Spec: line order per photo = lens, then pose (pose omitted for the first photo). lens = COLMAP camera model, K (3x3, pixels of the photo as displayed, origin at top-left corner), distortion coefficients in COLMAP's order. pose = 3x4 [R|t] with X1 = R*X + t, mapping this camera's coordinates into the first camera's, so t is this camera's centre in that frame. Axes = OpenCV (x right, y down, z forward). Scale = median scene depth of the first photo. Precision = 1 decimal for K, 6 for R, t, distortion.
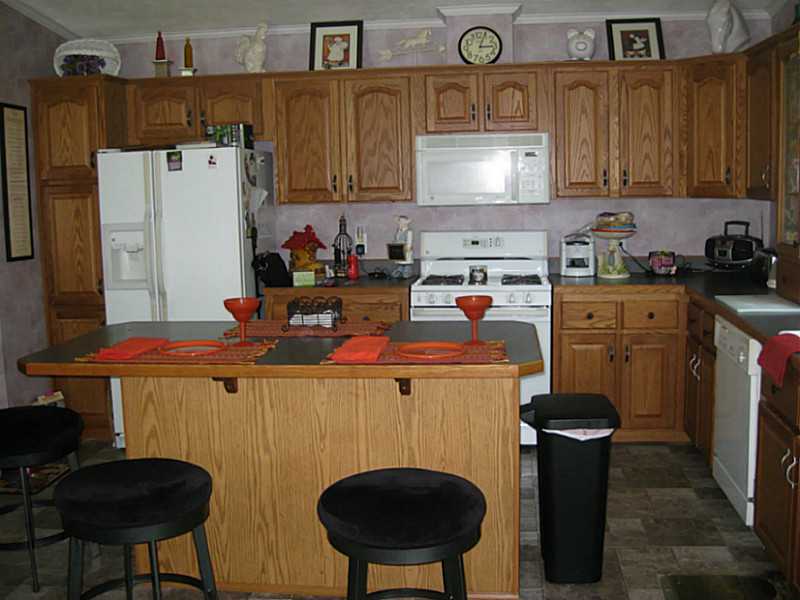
lens RADIAL K [[884.7, 0, 400.2], [0, 884.7, 300.3], [0, 0, 1]] dist [-0.126089, 0.000000]
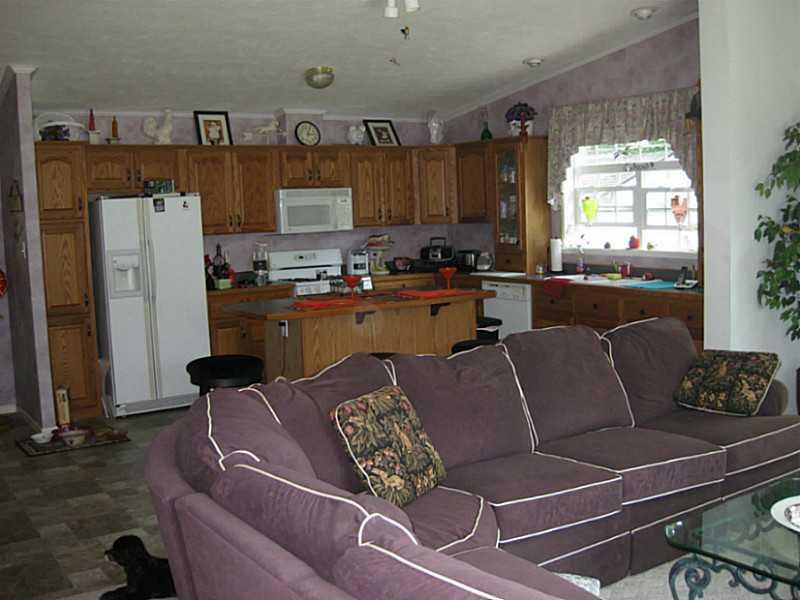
lens RADIAL K [[884.7, 0, 395.1], [0, 884.7, 301.5], [0, 0, 1]] dist [-0.126089, 0.000000]
pose [[0.769188, -0.069723, 0.635207, -0.823036], [0.102968, 0.994564, -0.015519, 0.056672], [-0.630672, 0.077343, 0.772186, -0.322707]]
